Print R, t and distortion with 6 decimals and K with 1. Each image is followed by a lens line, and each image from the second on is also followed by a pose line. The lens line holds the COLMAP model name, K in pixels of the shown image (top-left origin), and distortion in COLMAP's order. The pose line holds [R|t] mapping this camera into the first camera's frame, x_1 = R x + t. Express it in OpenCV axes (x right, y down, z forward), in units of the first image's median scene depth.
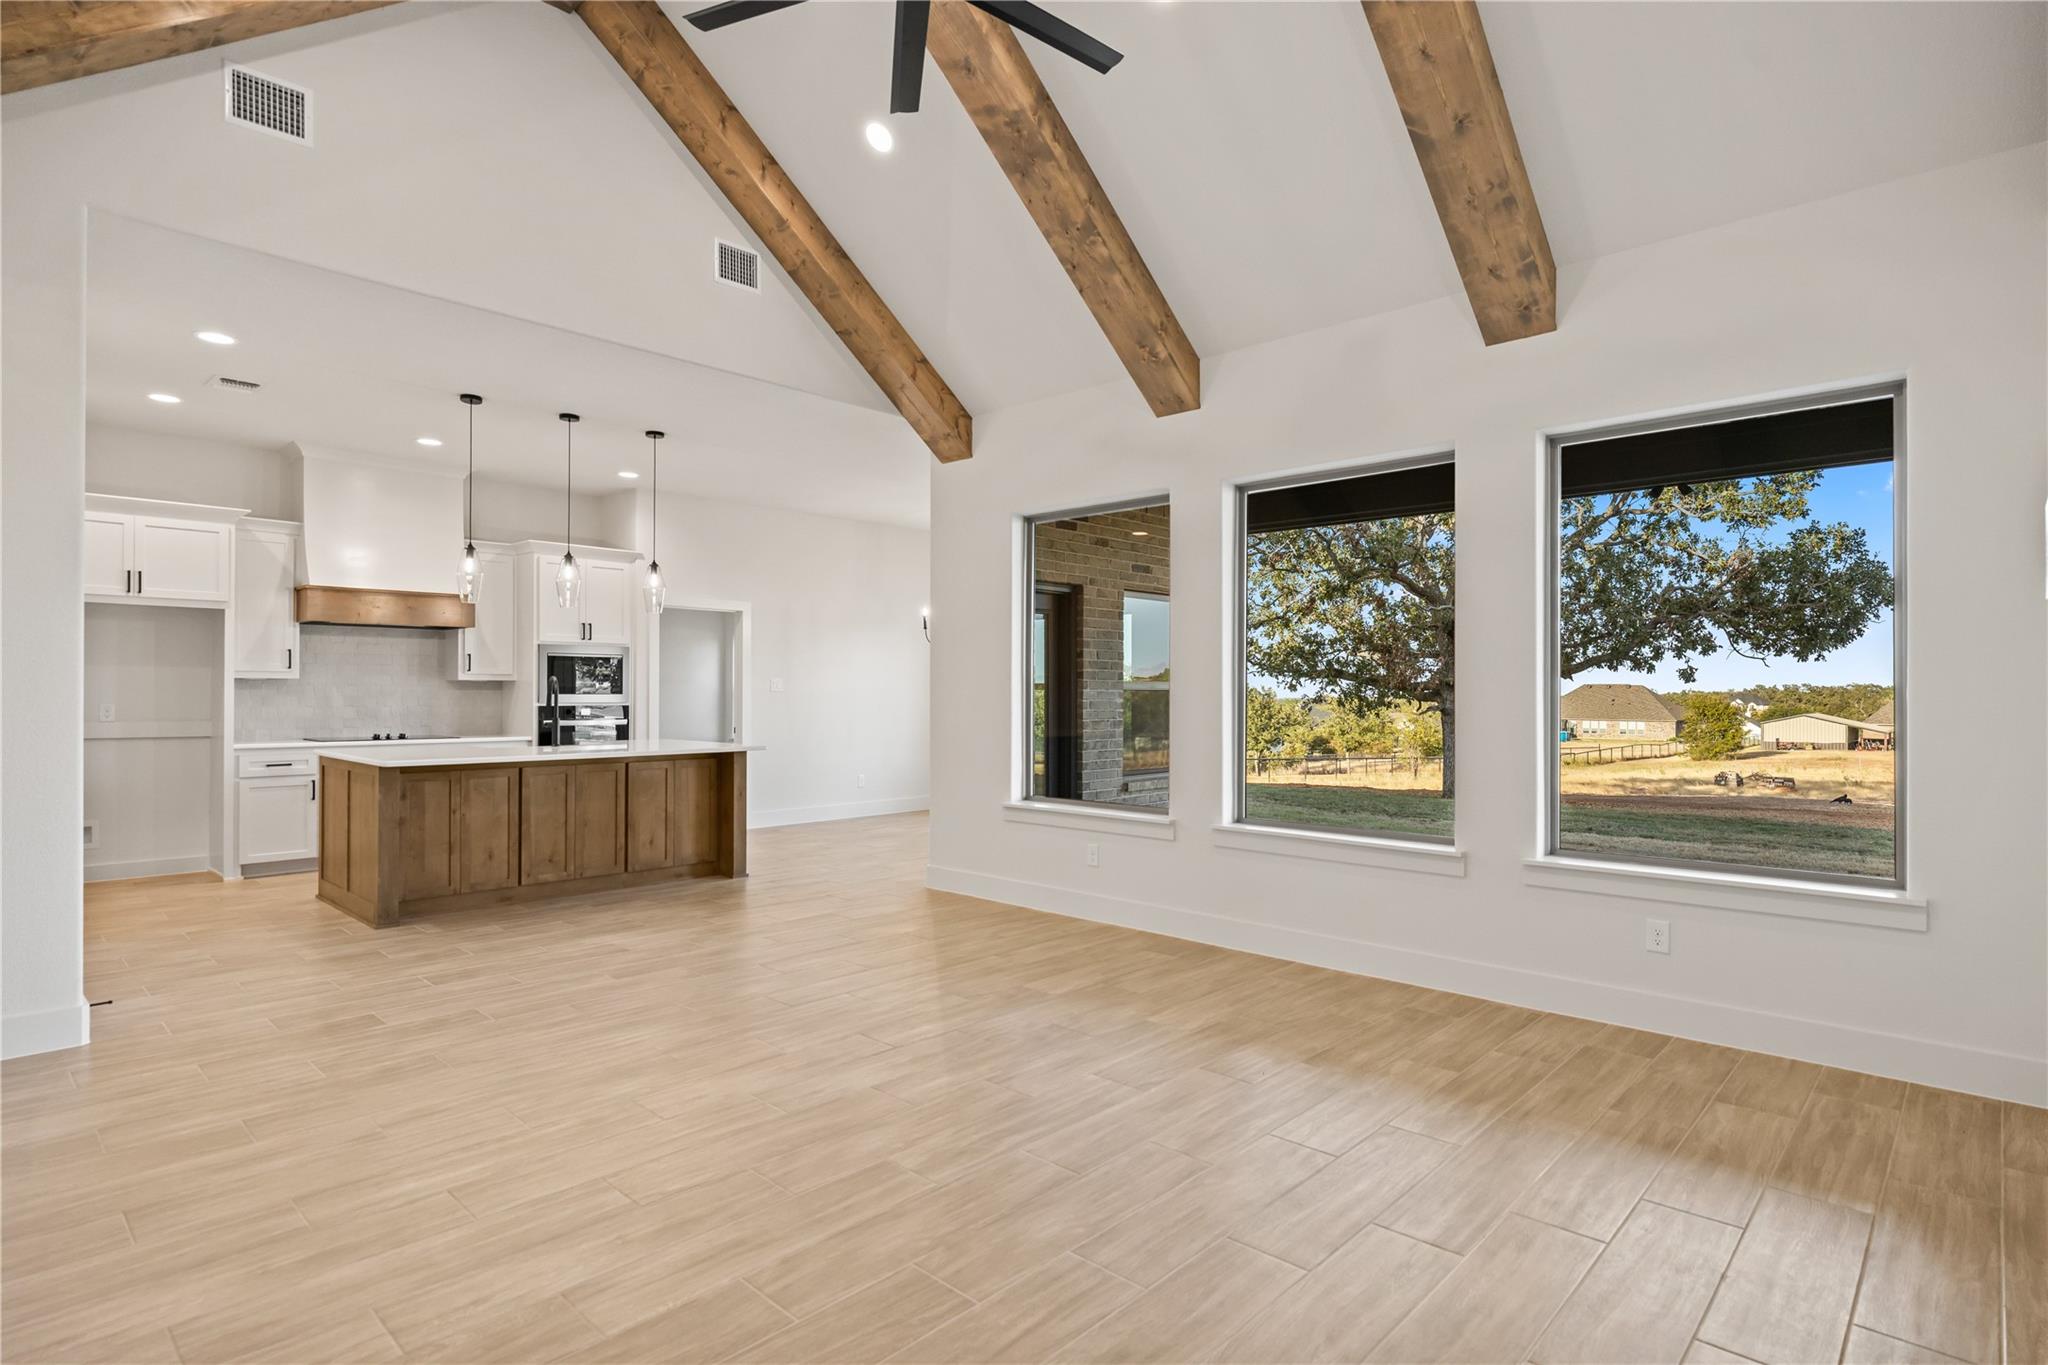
lens RADIAL K [[1035.0, 0, 1021.6], [0, 1035.0, 694.8], [0, 0, 1]] dist [0.002474, 0.000338]
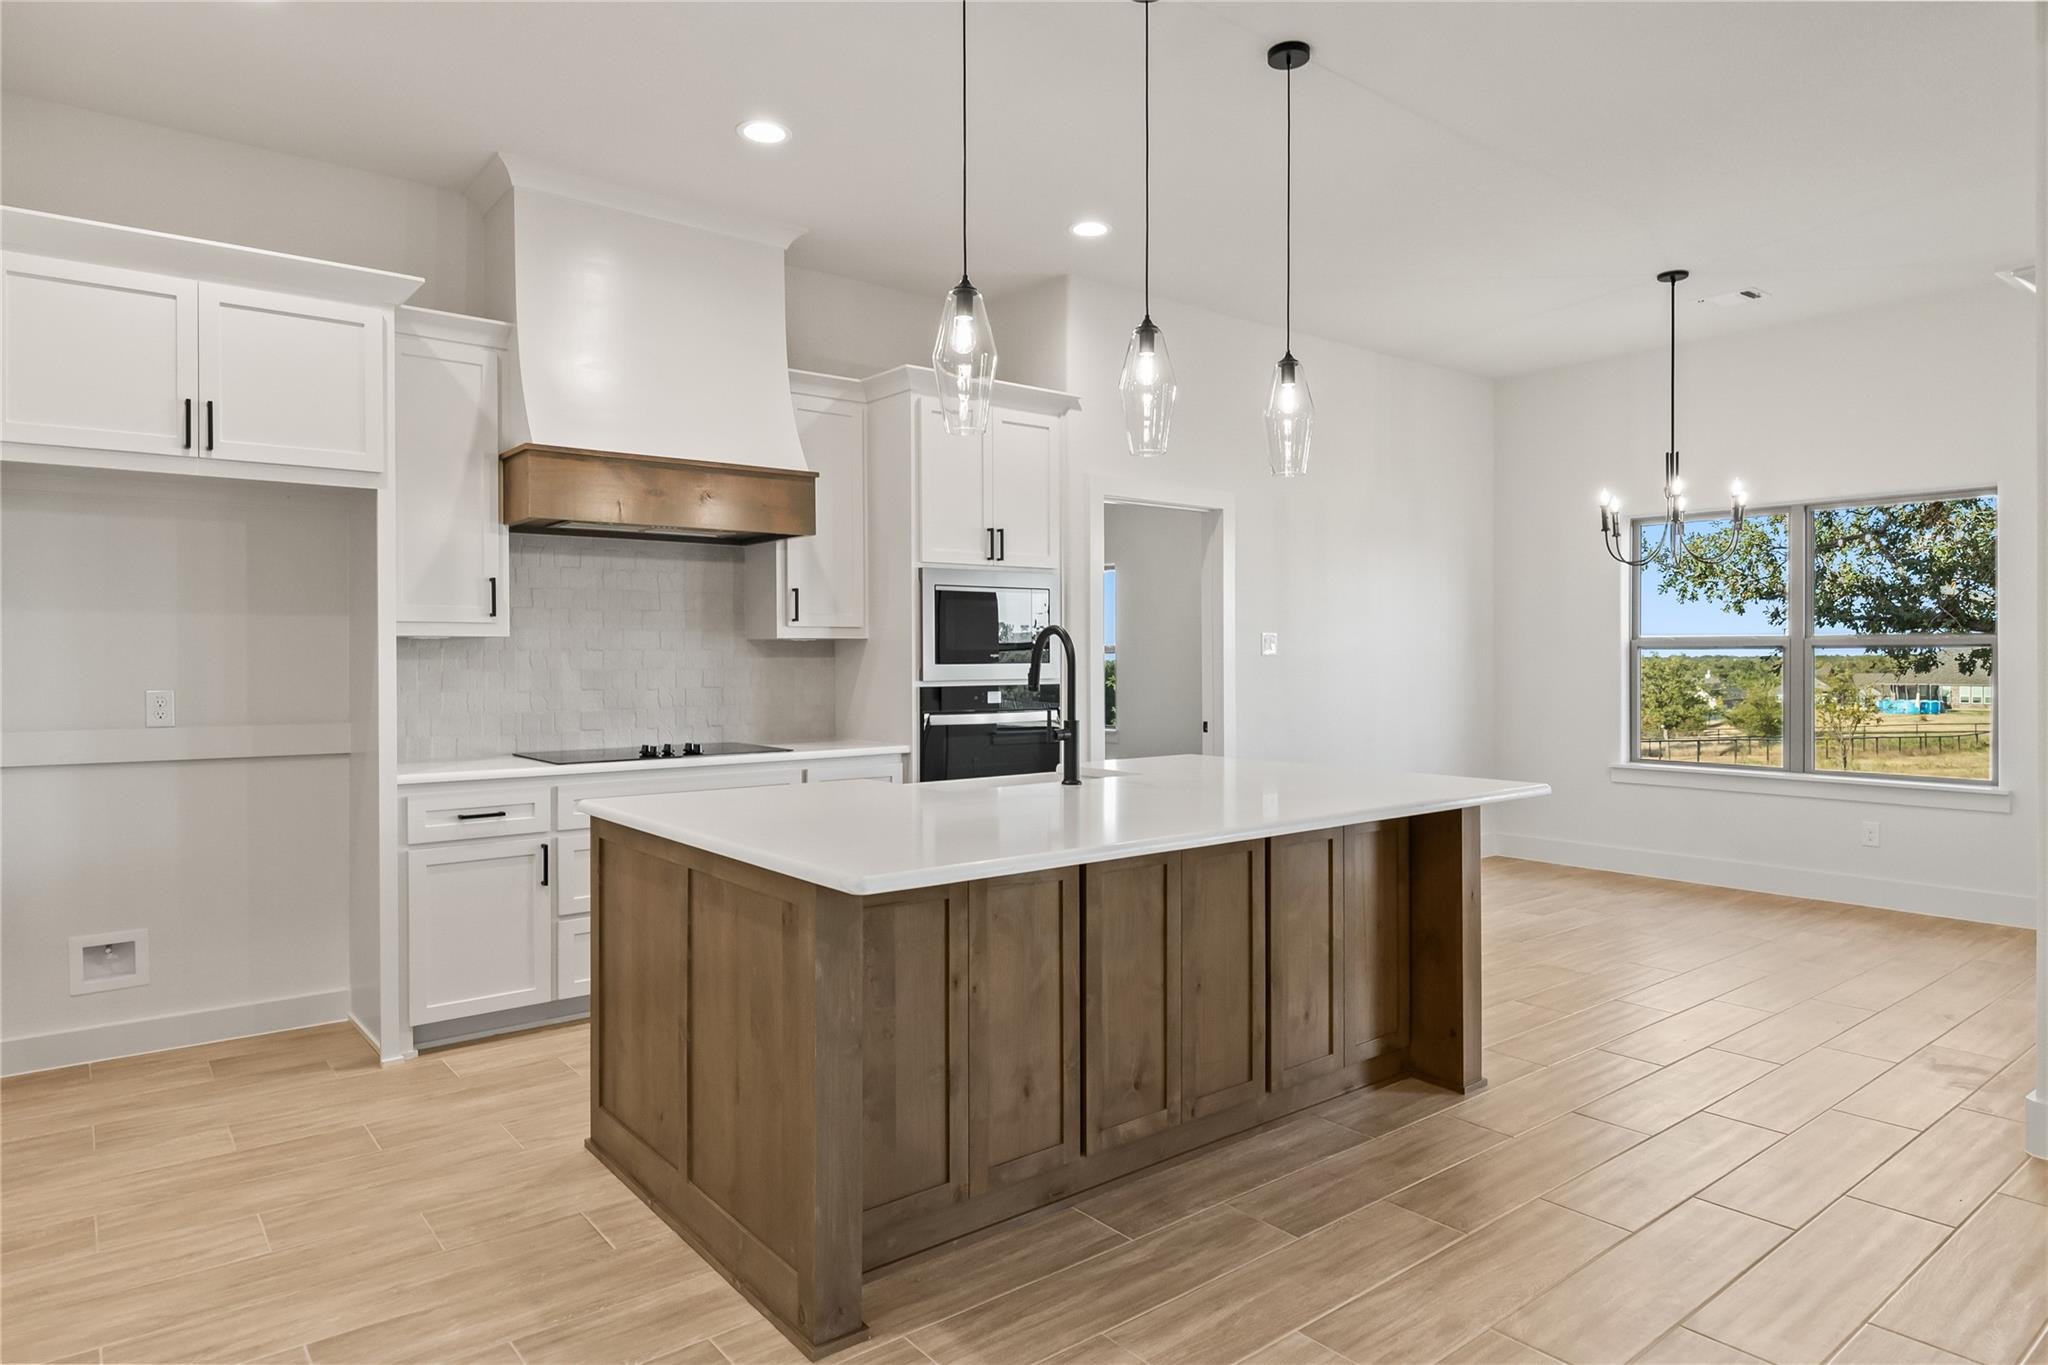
lens RADIAL K [[1199.4, 0, 1015.7], [0, 1199.4, 669.5], [0, 0, 1]] dist [0.011515, 0.000293]
pose [[0.989182, -0.006088, -0.146568, -0.376564], [0.007338, 0.999941, 0.007985, -0.002824], [0.146510, -0.008974, 0.989168, 0.469029]]
